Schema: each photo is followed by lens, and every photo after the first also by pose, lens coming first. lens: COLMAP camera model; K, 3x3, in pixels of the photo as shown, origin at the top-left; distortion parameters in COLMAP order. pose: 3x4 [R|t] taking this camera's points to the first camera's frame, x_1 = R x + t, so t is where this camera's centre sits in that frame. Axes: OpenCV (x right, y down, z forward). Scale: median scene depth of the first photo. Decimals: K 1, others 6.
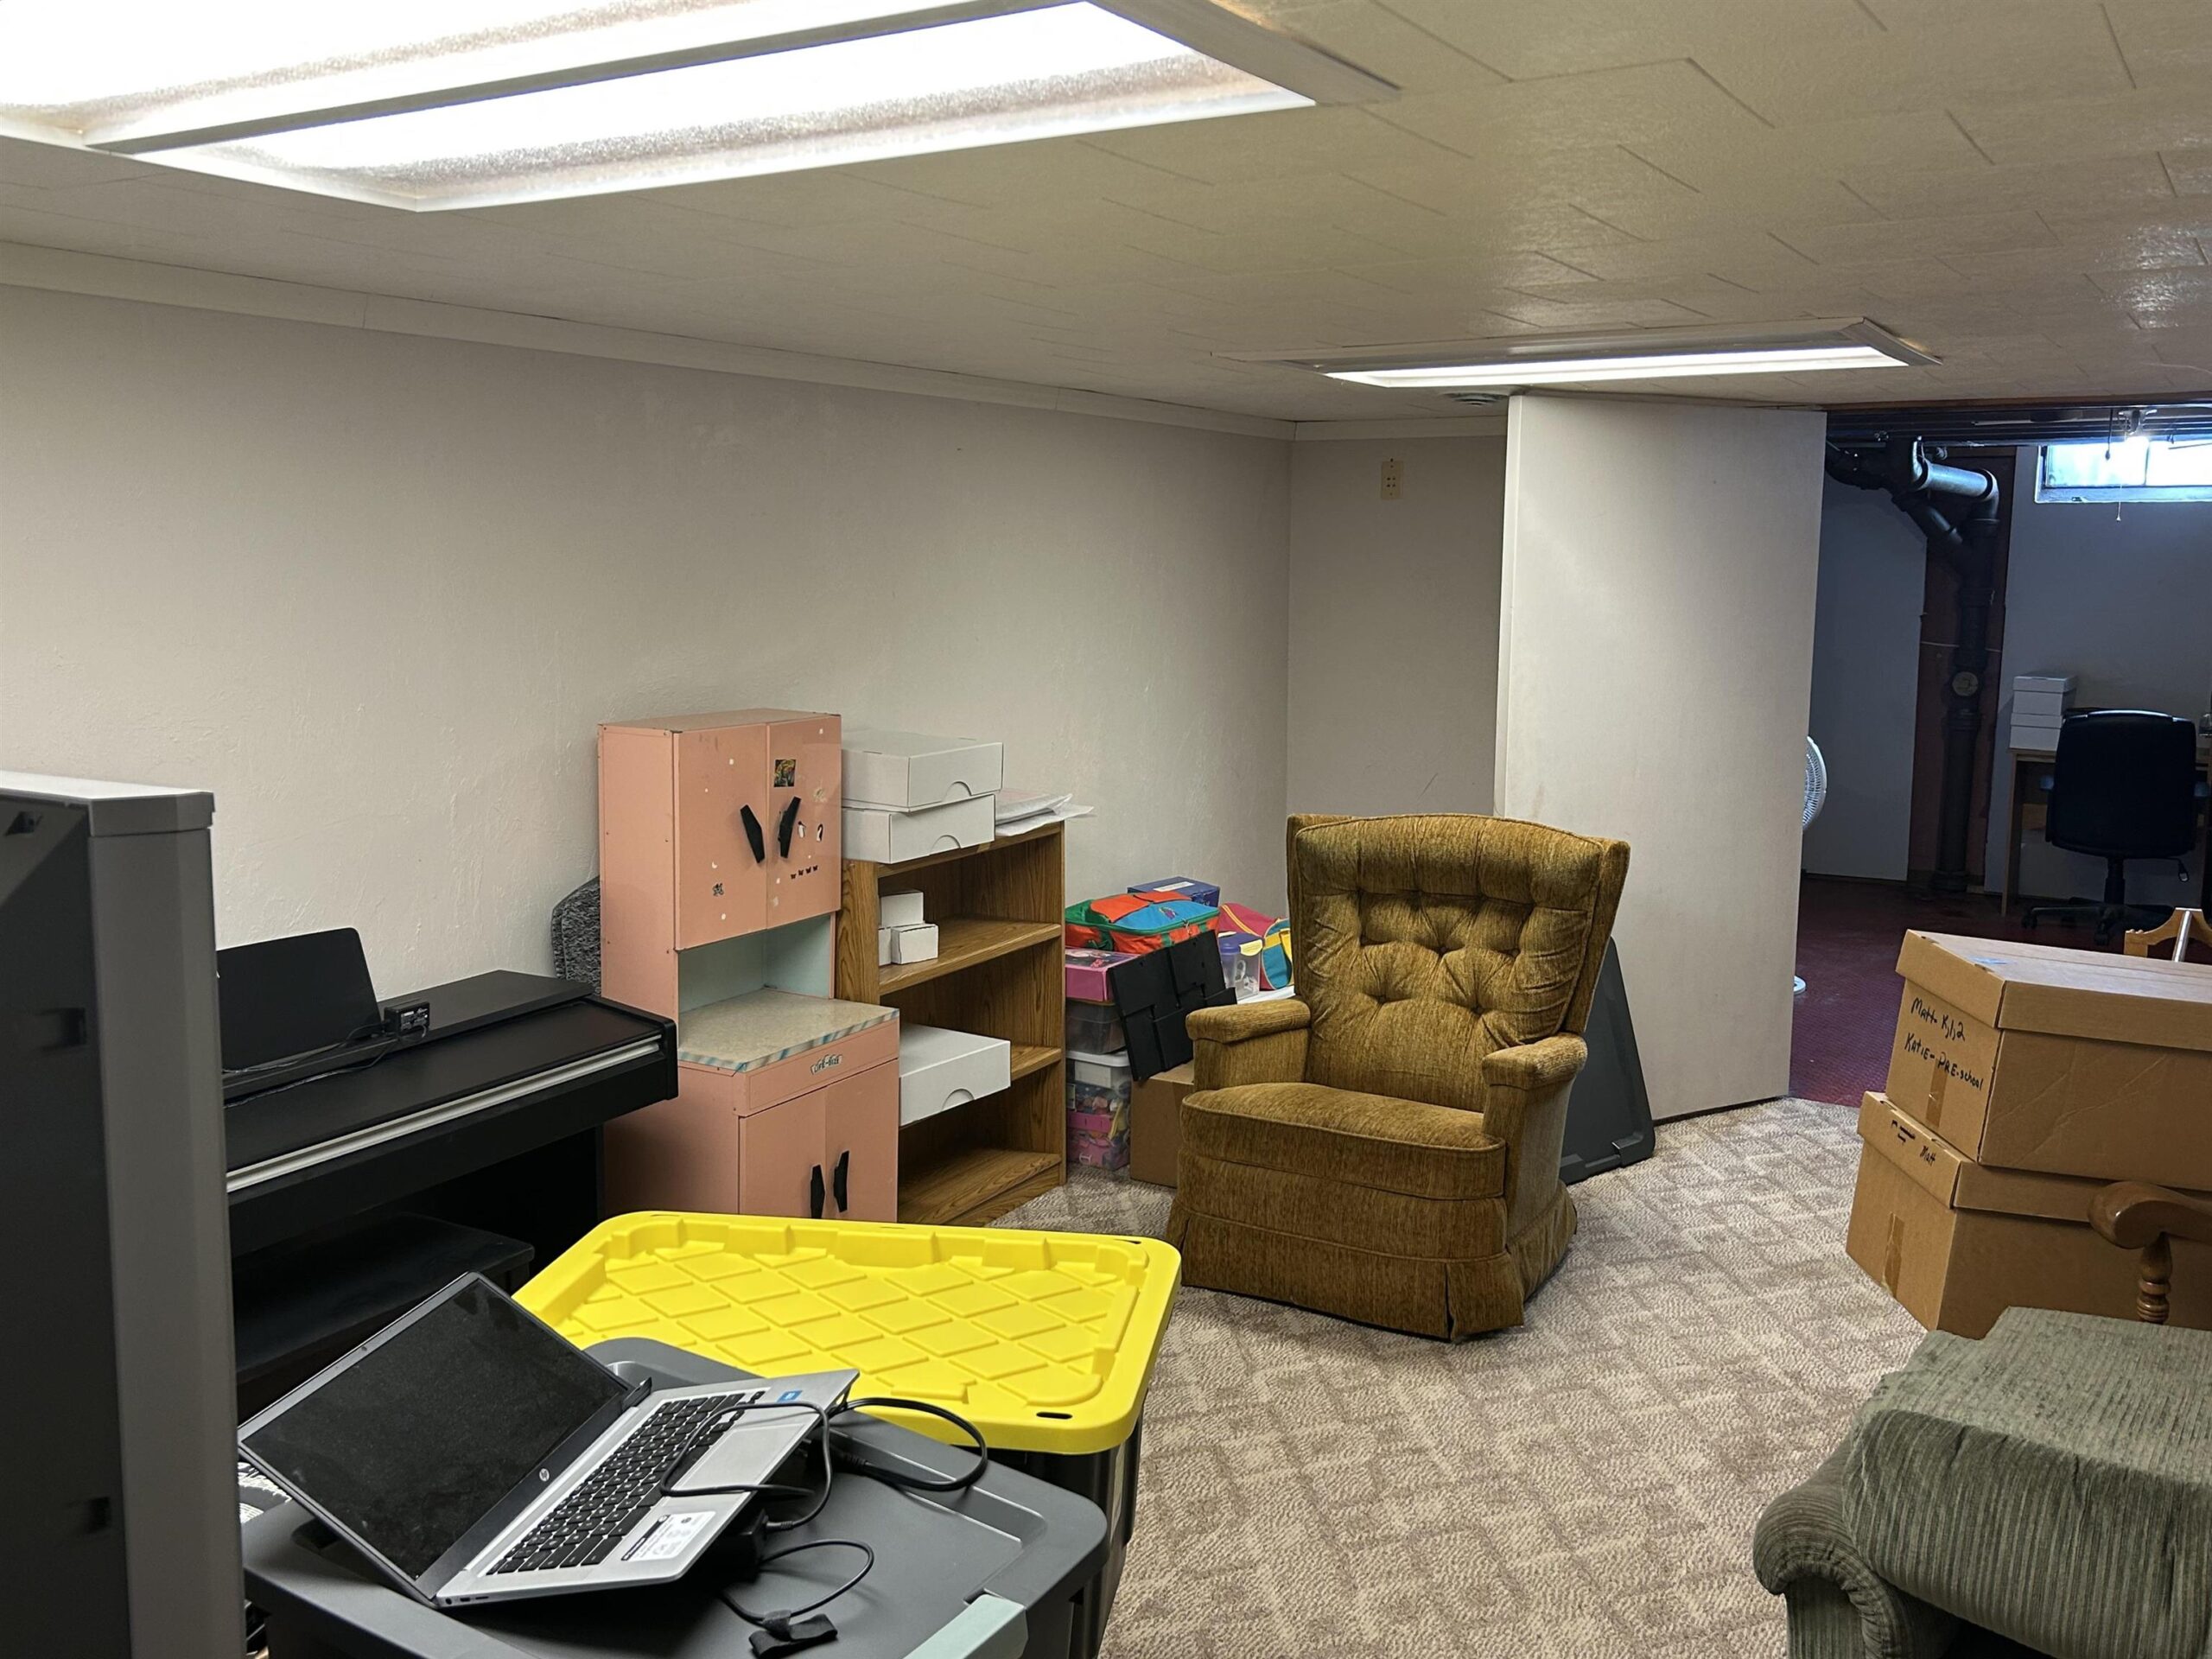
lens RADIAL K [[1972.9, 0, 1116.8], [0, 1972.9, 815.9], [0, 0, 1]] dist [0.069279, -0.051692]
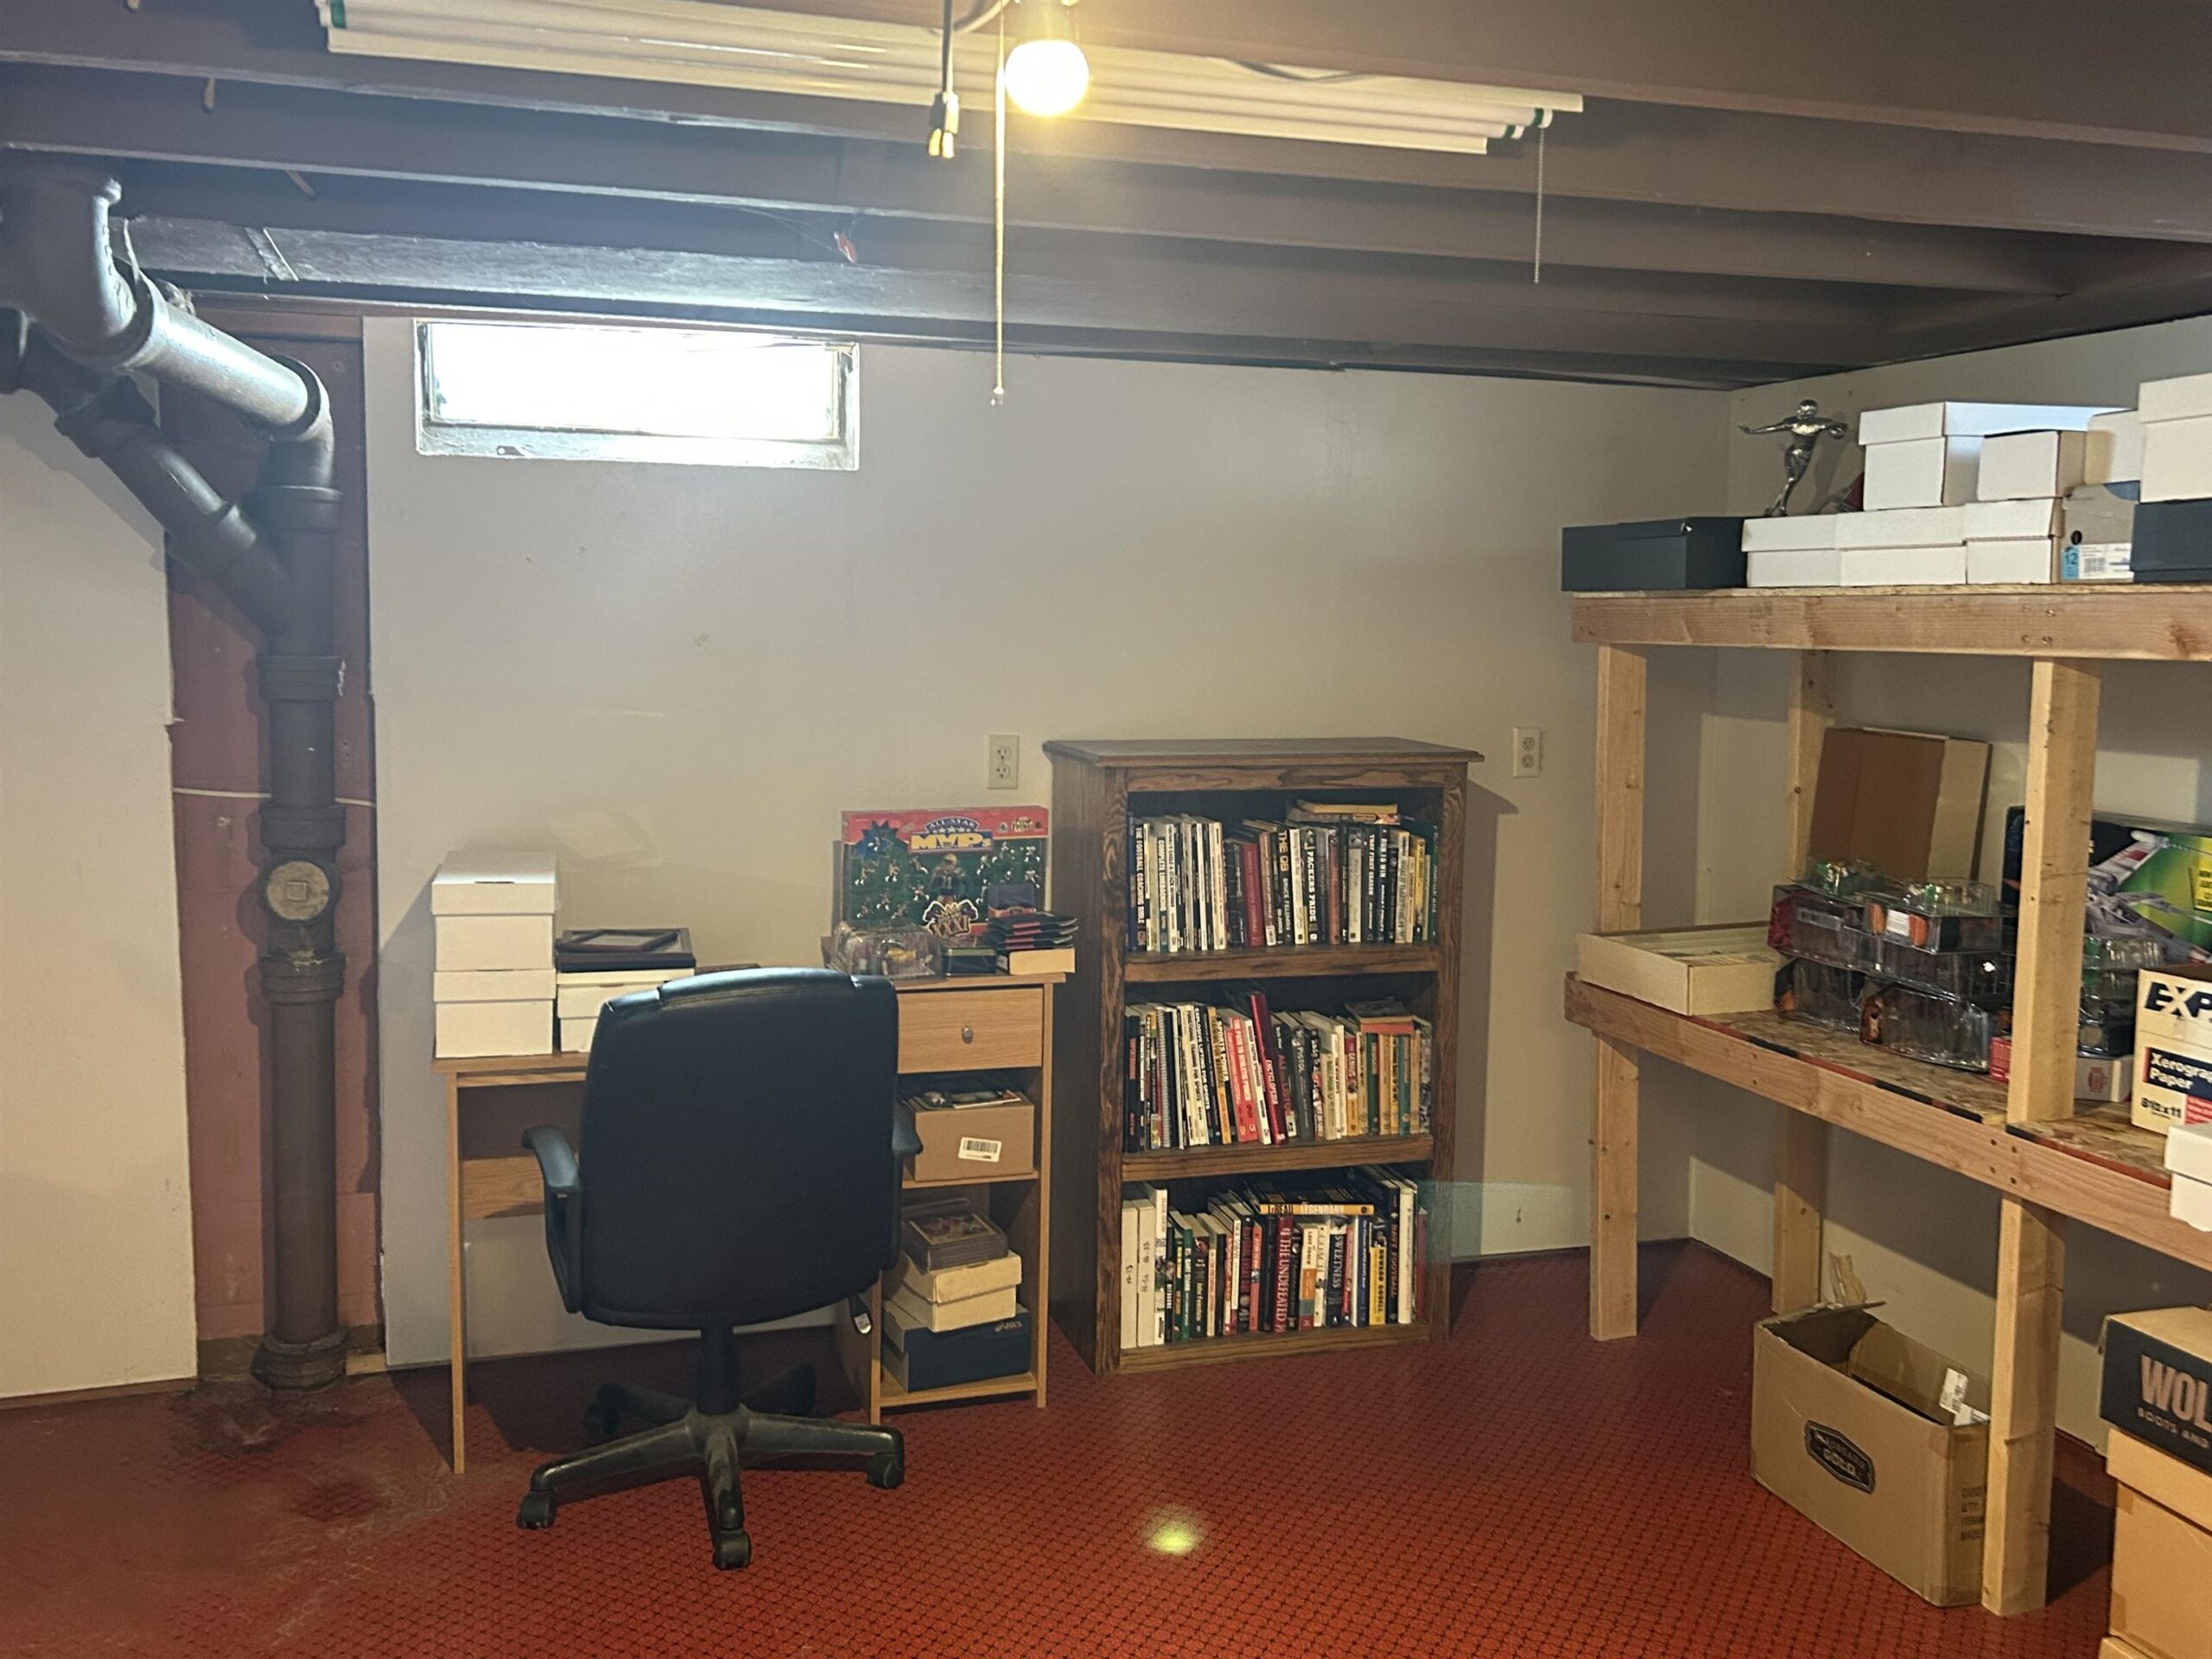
lens RADIAL K [[1972.9, 0, 1111.7], [0, 1972.9, 807.5], [0, 0, 1]] dist [0.069279, -0.051692]
pose [[0.669422, -0.072461, 0.739340, 0.237193], [0.098859, 0.995069, 0.008015, -0.070194], [-0.736275, 0.067724, 0.673285, 0.603722]]
